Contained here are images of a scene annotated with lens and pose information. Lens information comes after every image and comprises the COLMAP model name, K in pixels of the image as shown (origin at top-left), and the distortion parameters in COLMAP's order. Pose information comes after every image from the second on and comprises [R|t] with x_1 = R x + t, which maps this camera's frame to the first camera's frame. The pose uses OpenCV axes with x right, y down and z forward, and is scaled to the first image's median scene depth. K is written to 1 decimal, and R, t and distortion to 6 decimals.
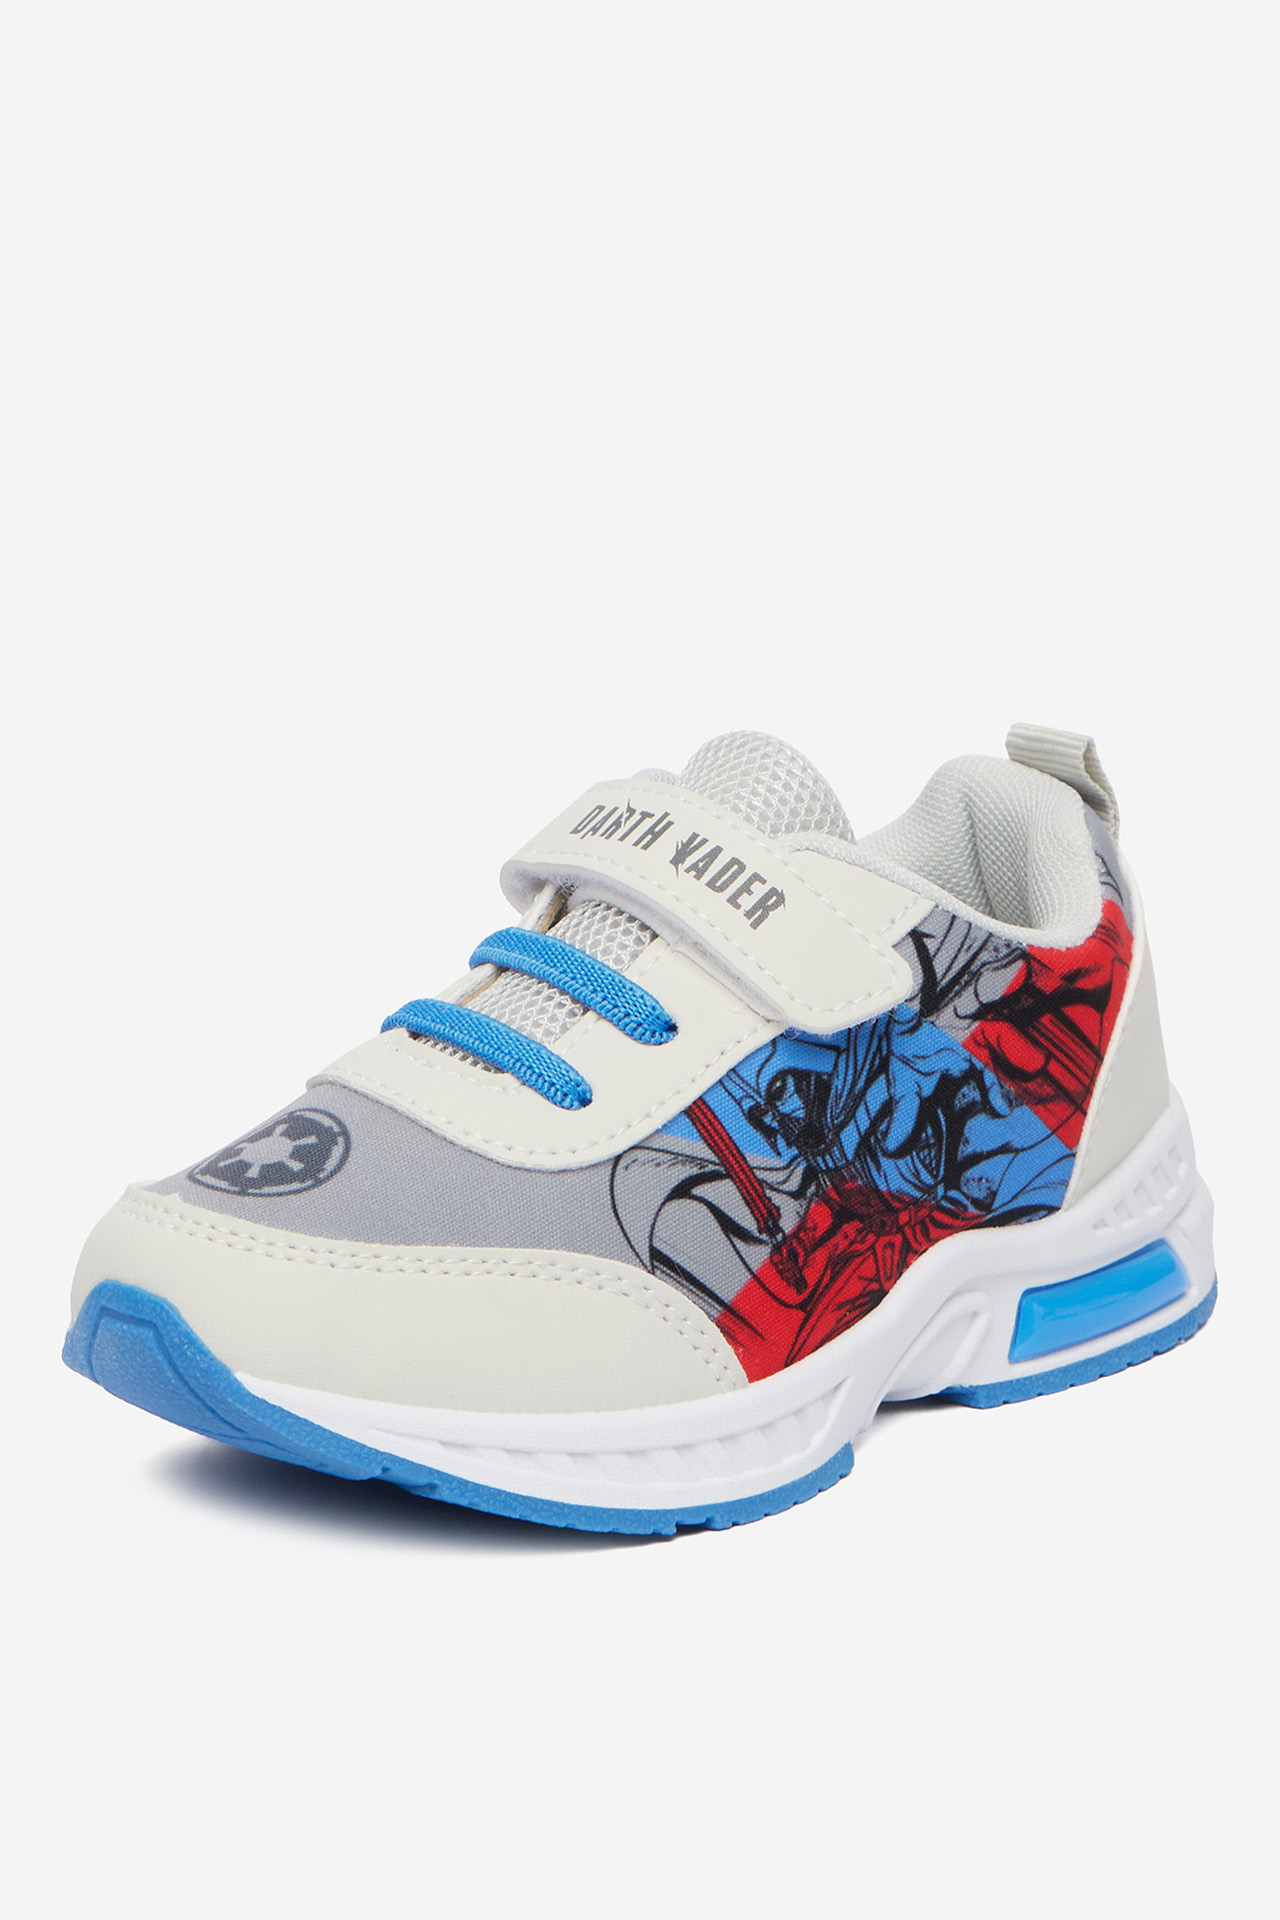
lens RADIAL K [[9192.0, 0, 639.4], [0, 9192.0, 959.2], [0, 0, 1]] dist [-0.158750, 0.000000]
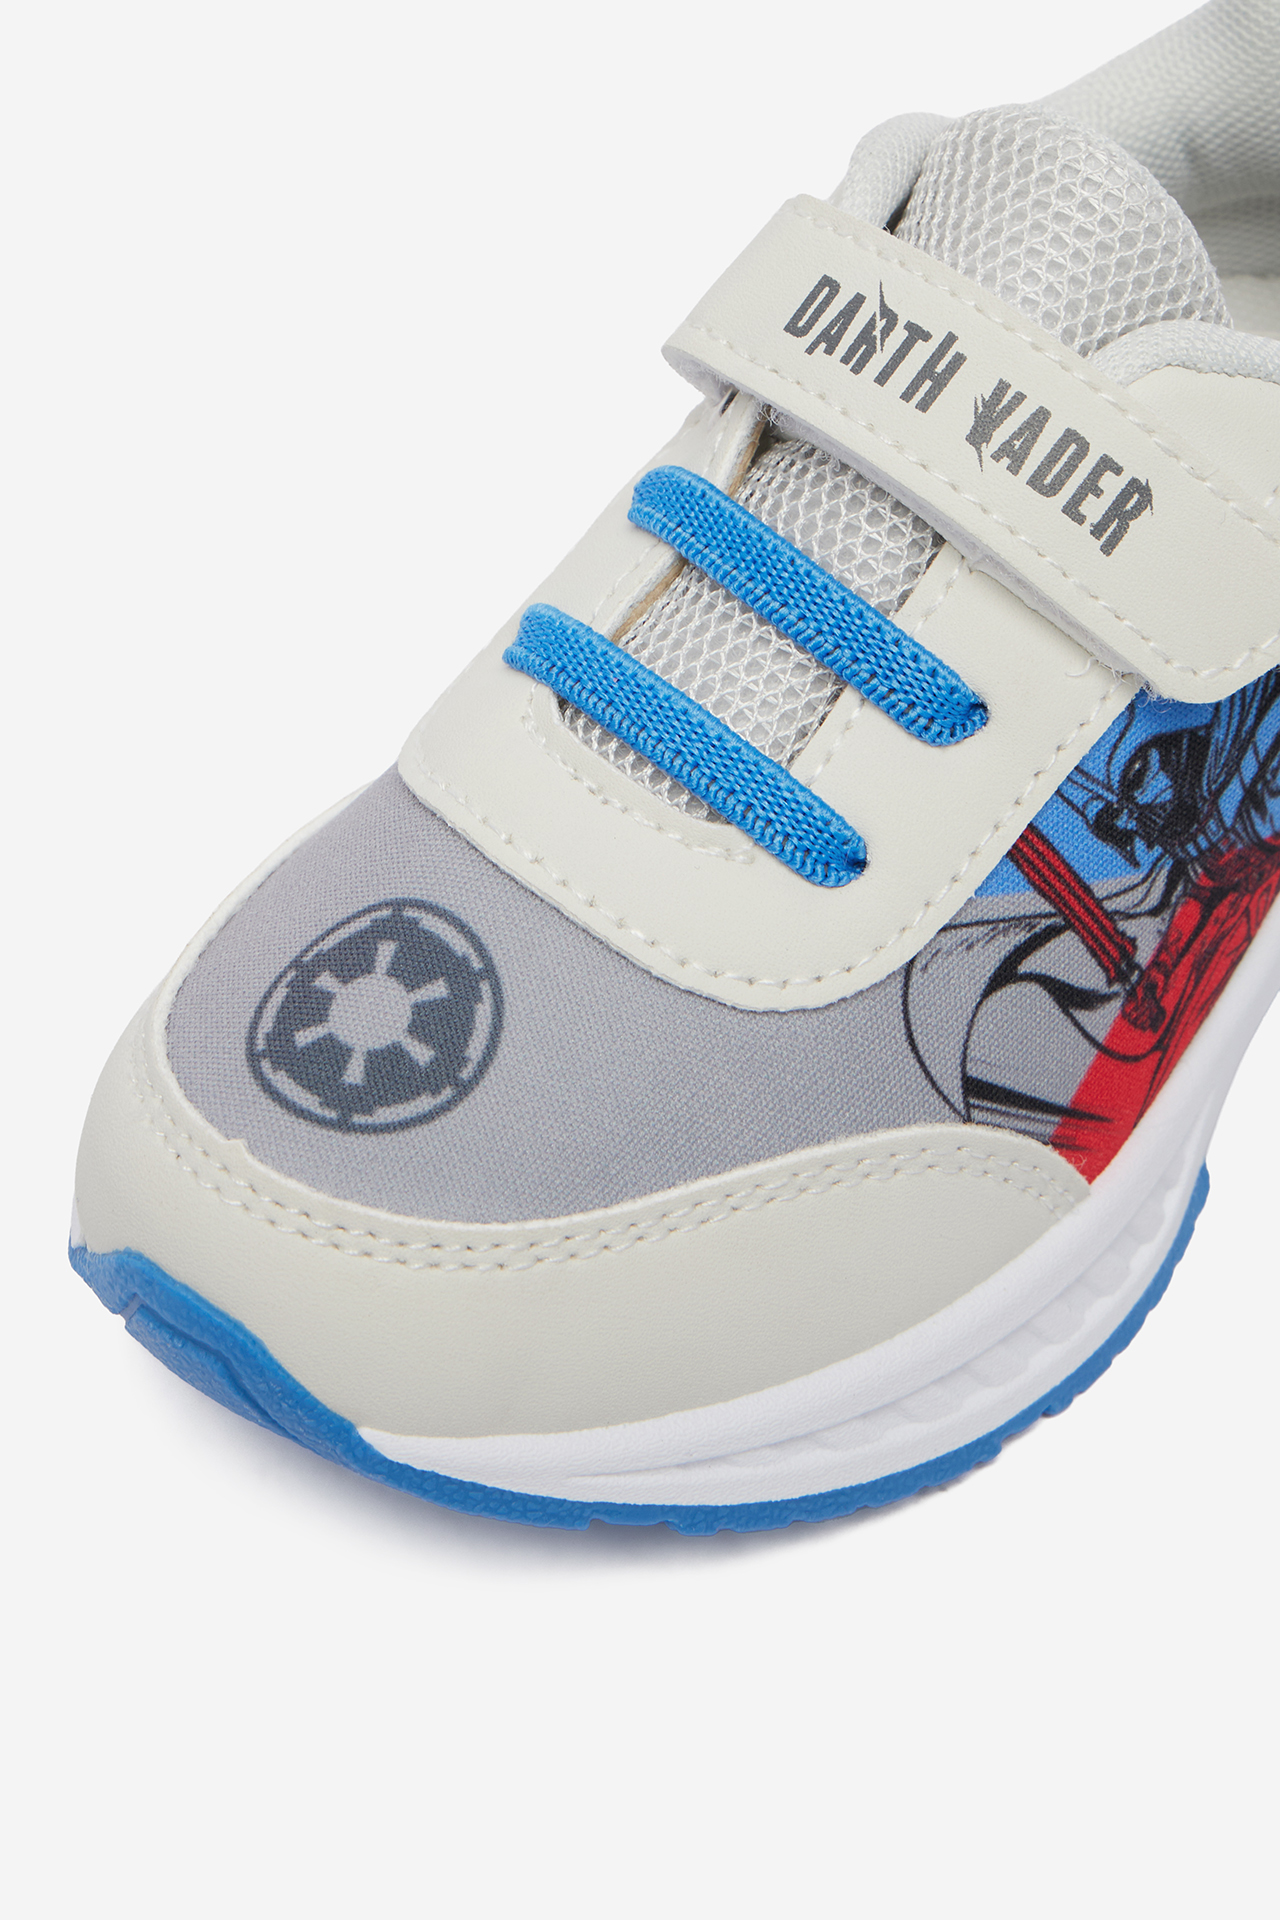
lens RADIAL K [[4657.8, 0, 639.4], [0, 4657.8, 958.3], [0, 0, 1]] dist [-0.064433, 0.000000]
pose [[0.995563, -0.068476, 0.064545, -0.041778], [0.023910, 0.847474, 0.530298, -0.149245], [-0.091013, -0.526402, 0.845351, 0.716099]]
